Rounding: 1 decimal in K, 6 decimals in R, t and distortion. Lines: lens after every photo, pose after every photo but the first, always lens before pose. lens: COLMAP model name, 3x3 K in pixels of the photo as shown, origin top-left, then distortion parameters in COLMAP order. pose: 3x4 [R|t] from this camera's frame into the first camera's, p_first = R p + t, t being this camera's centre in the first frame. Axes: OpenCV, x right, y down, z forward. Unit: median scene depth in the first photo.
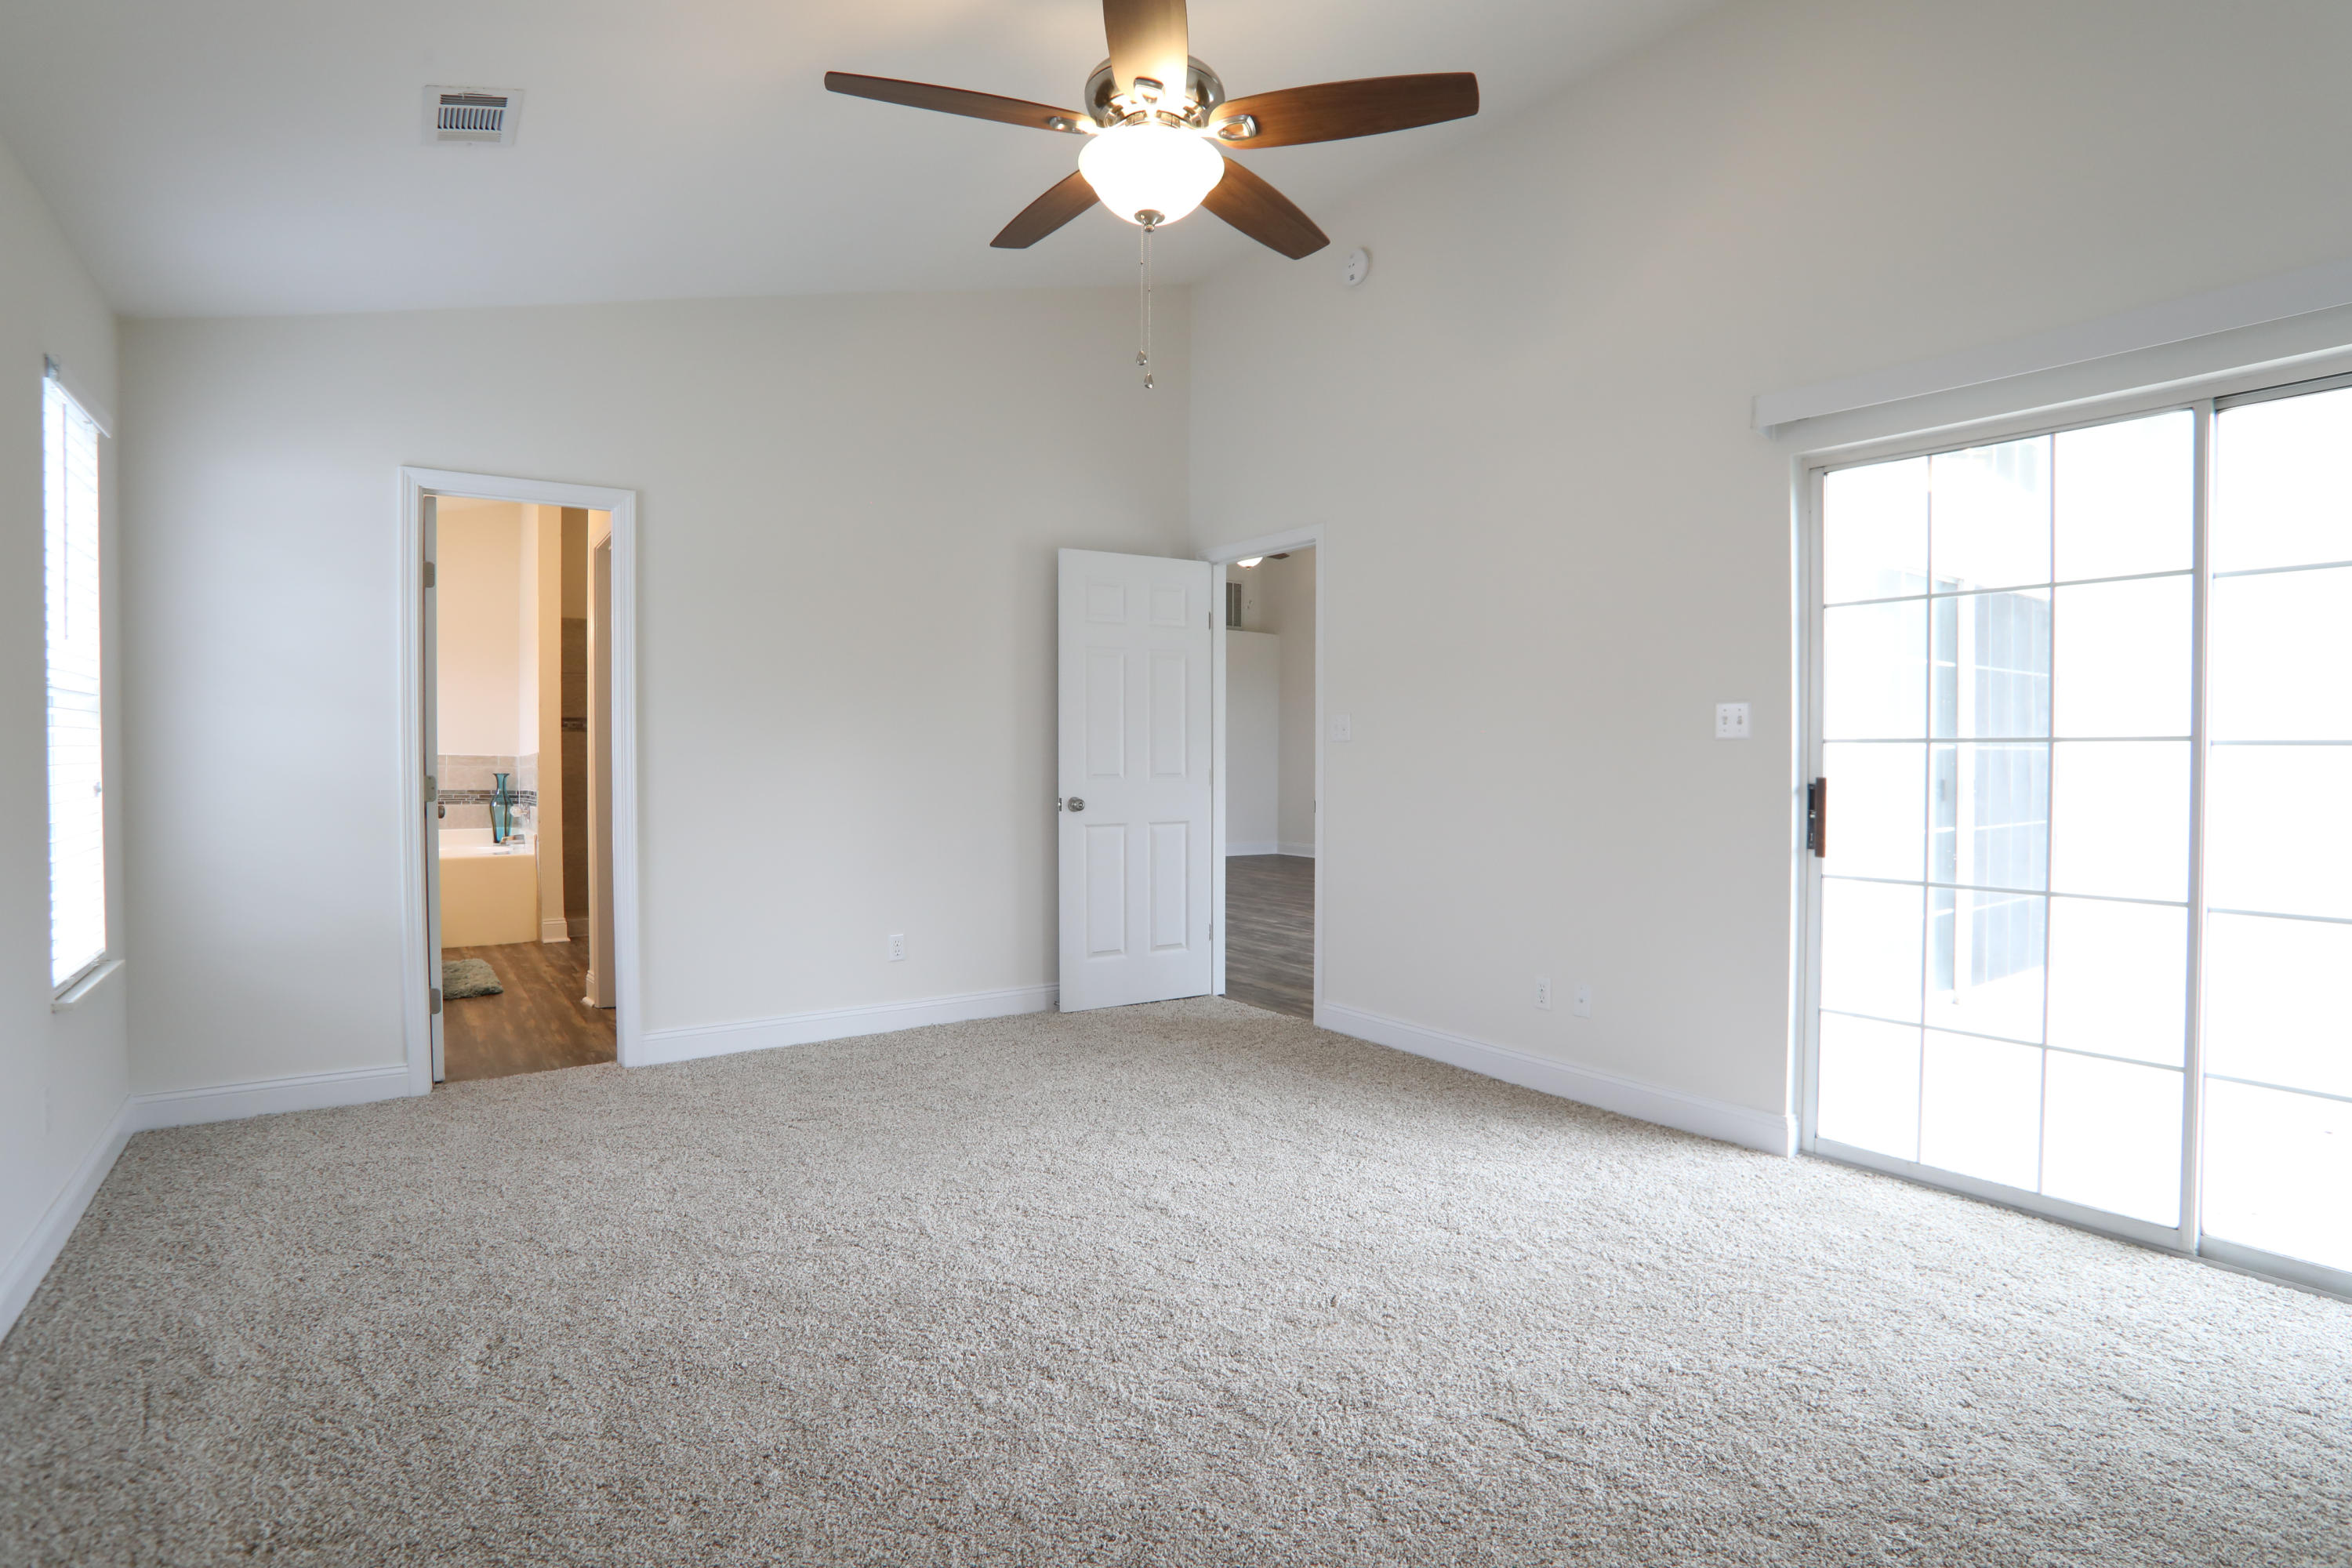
lens RADIAL K [[1142.9, 0, 1180.2], [0, 1142.9, 771.8], [0, 0, 1]] dist [-0.085973, 0.037718]
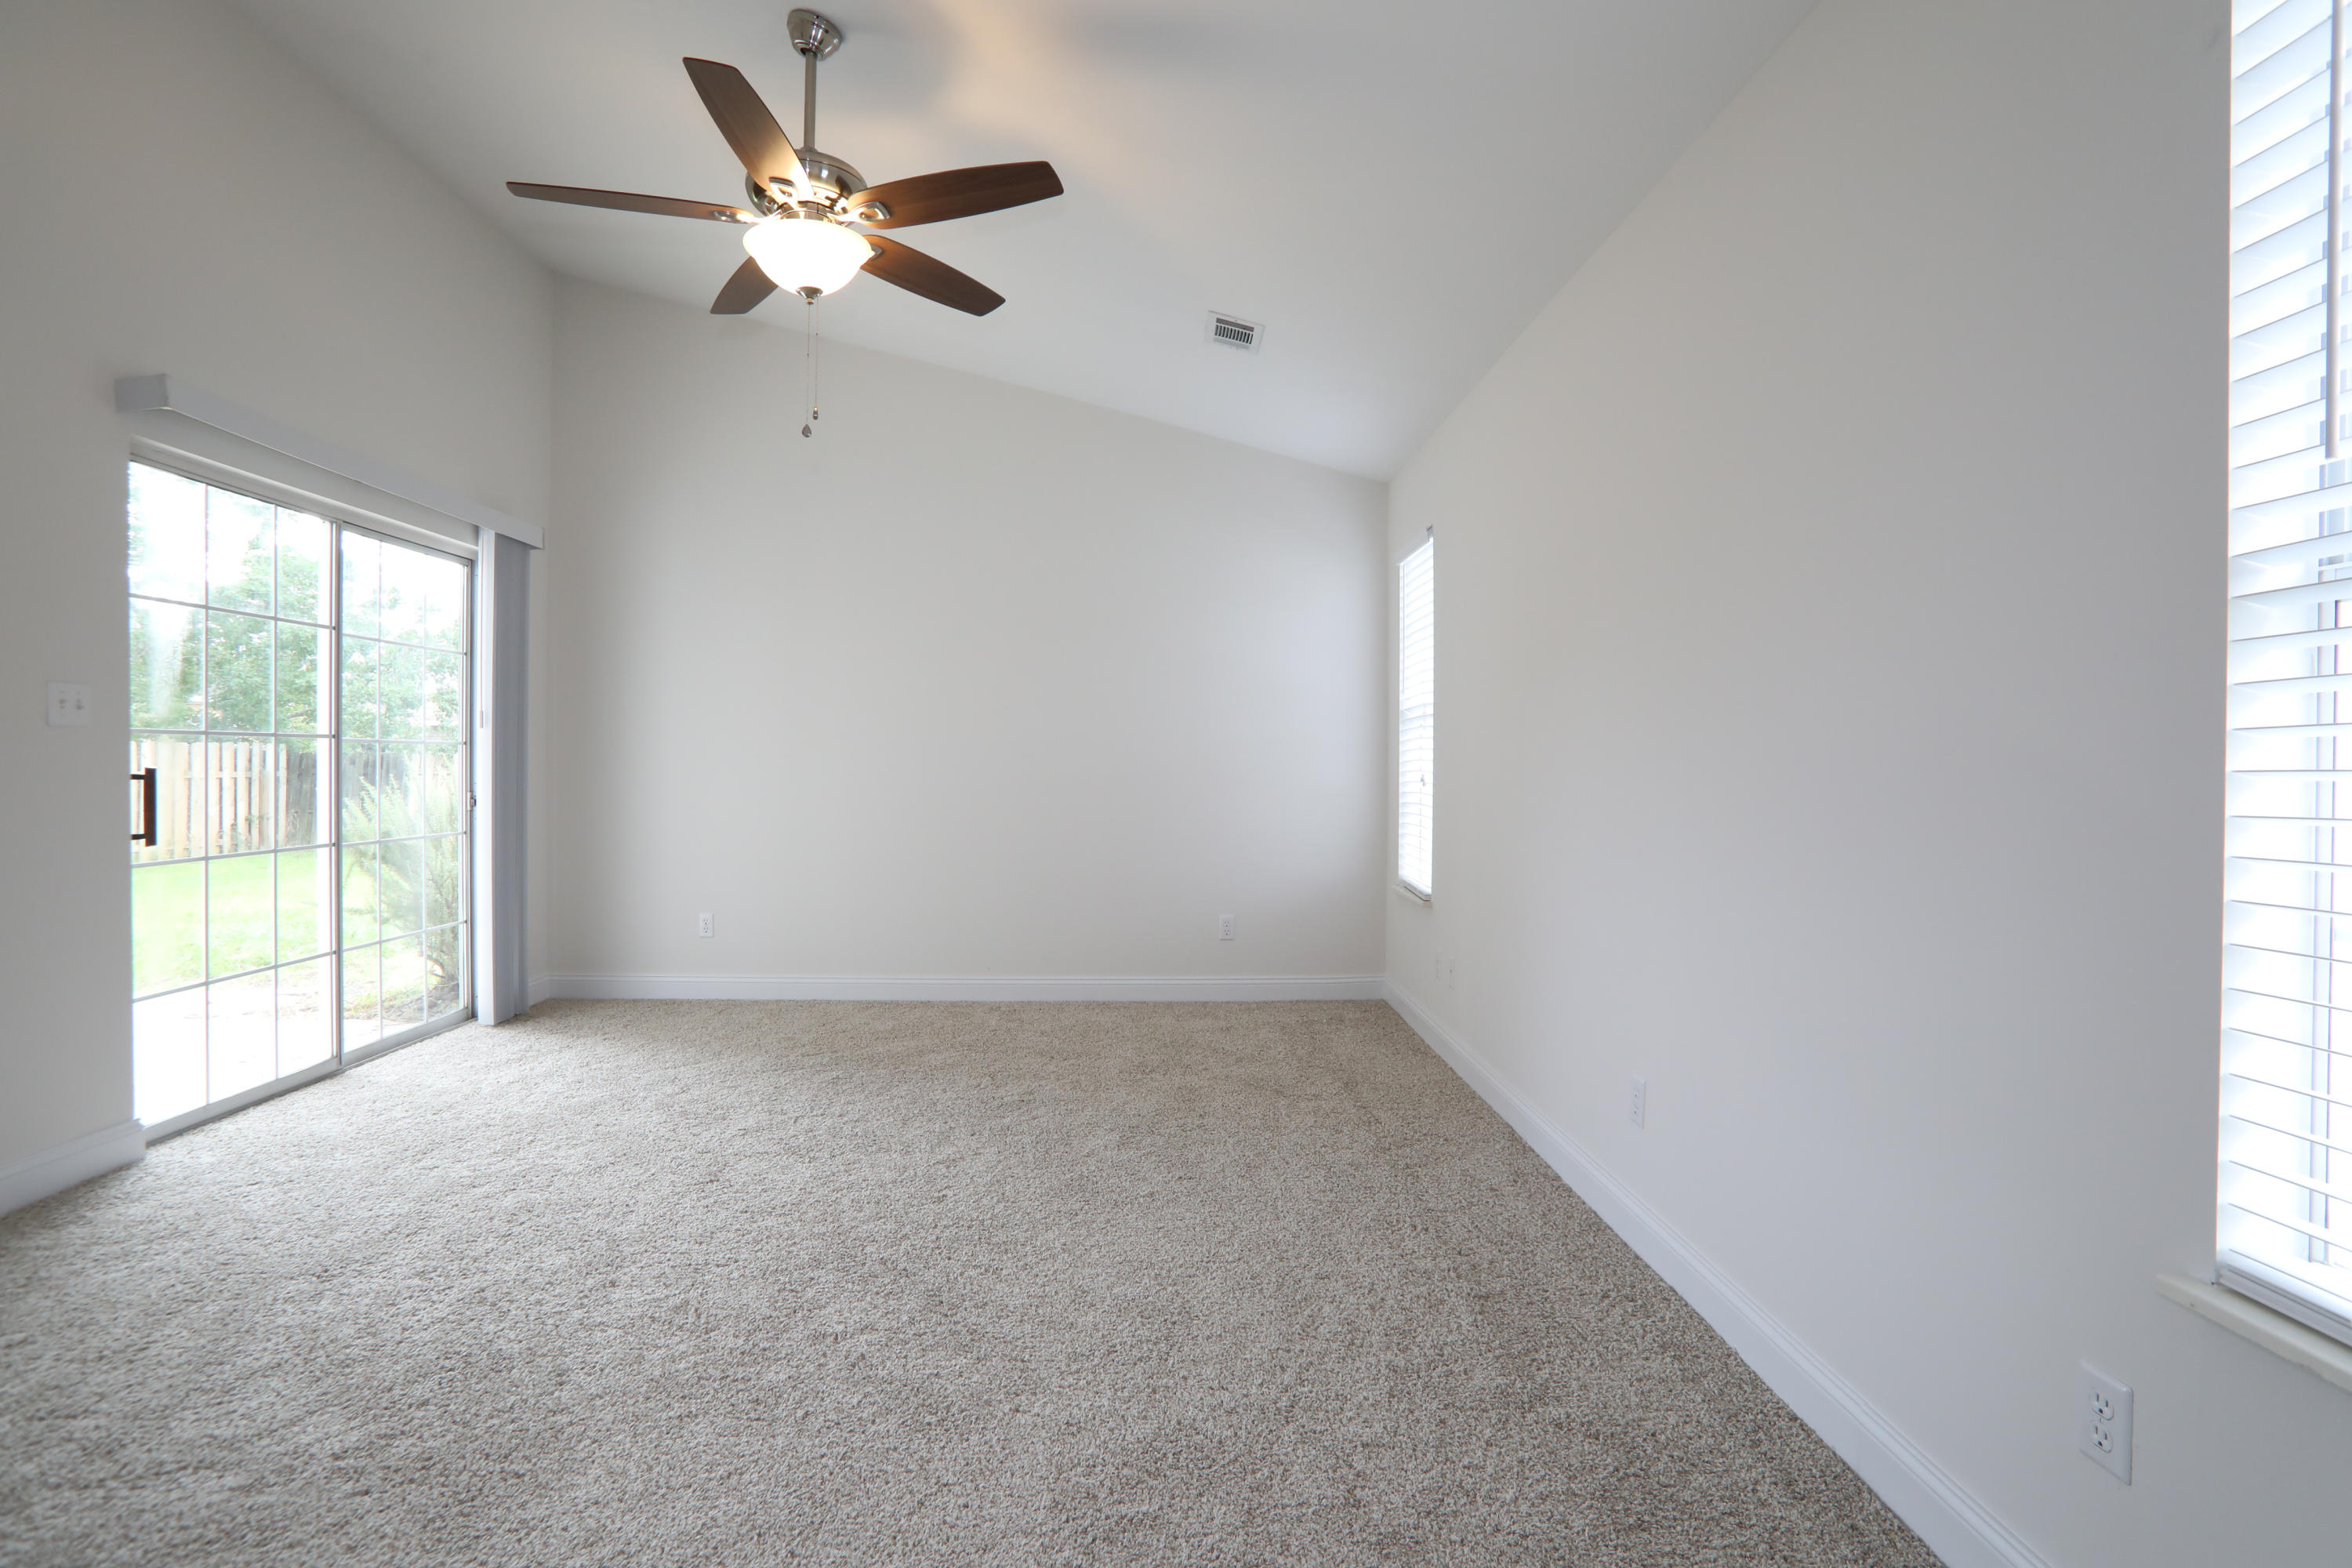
lens RADIAL K [[1142.9, 0, 1180.2], [0, 1142.9, 771.8], [0, 0, 1]] dist [-0.085973, 0.037718]
pose [[-0.796190, 0.002934, 0.605039, -0.820046], [0.021545, 0.999492, 0.023504, 0.008479], [-0.604662, 0.031750, -0.795849, 1.297946]]
